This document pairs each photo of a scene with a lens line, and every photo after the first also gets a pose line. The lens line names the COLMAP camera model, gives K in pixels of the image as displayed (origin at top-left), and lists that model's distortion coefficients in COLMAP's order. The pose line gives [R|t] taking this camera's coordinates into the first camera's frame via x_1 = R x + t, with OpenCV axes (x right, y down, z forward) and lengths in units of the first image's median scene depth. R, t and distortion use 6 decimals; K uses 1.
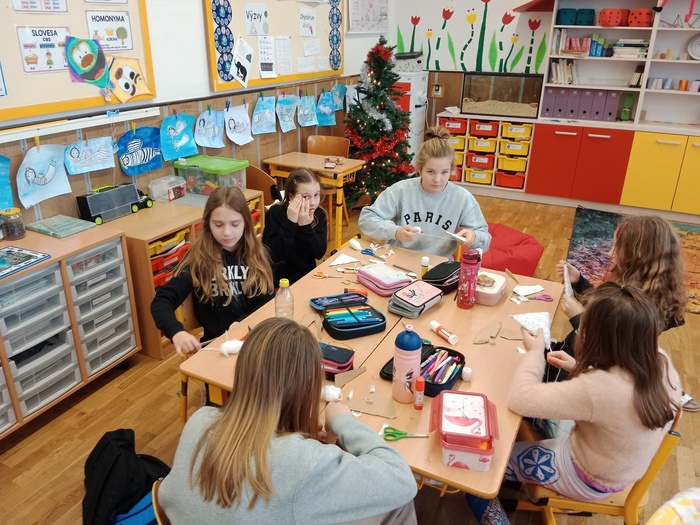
lens RADIAL K [[543.6, 0, 345.8], [0, 543.6, 256.8], [0, 0, 1]] dist [0.115892, -0.202029]
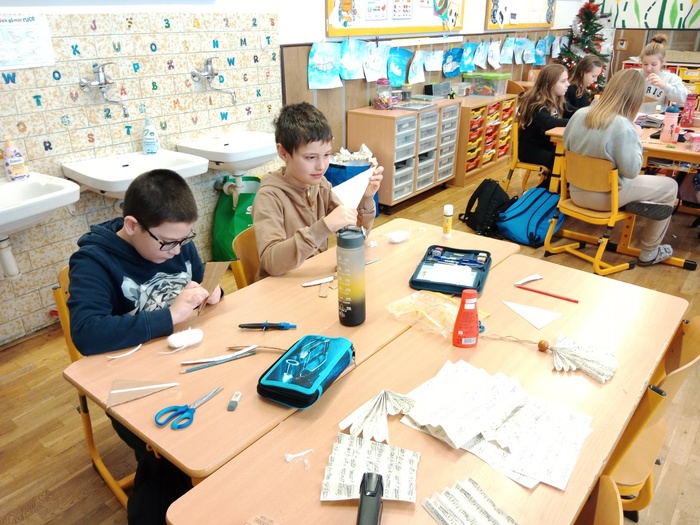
lens RADIAL K [[542.4, 0, 350.0], [0, 542.4, 262.5], [0, 0, 1]] dist [0.007080, -0.029554]
pose [[0.978479, 0.069352, -0.194341, -0.200638], [-0.063255, 0.997296, 0.037413, 0.223902], [0.196410, -0.024315, 0.980220, -0.402934]]
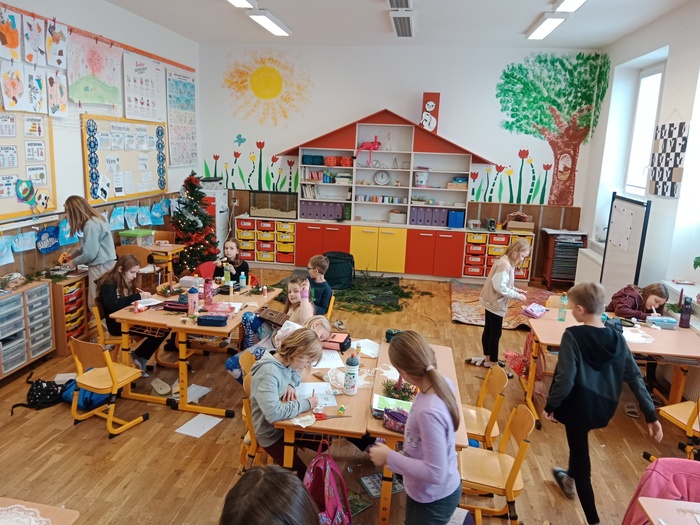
lens RADIAL K [[543.6, 0, 345.8], [0, 543.6, 256.8], [0, 0, 1]] dist [0.115892, -0.202029]
pose [[0.949486, -0.037603, 0.311548, -0.018423], [0.093744, 0.981449, -0.167240, 0.150447], [-0.299480, 0.187998, 0.935397, -0.562345]]
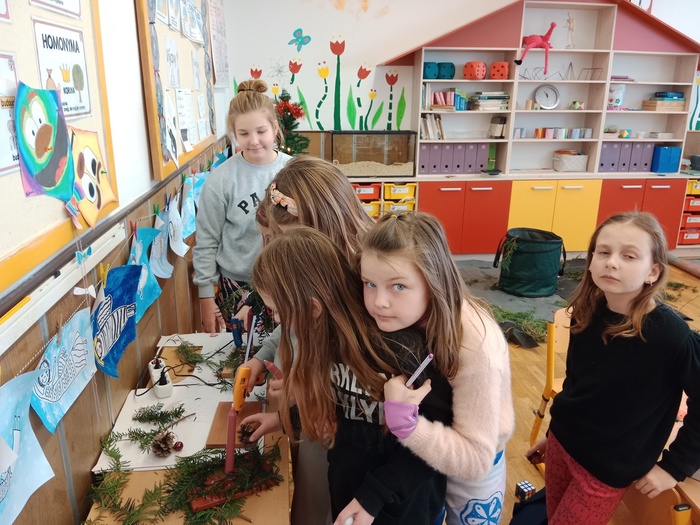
lens RADIAL K [[543.6, 0, 345.8], [0, 543.6, 256.8], [0, 0, 1]] dist [0.115892, -0.202029]
pose [[0.846817, -0.157899, 0.507907, -0.277641], [0.205814, 0.977807, -0.039164, -0.117481], [-0.490451, 0.137699, 0.860521, 0.309897]]
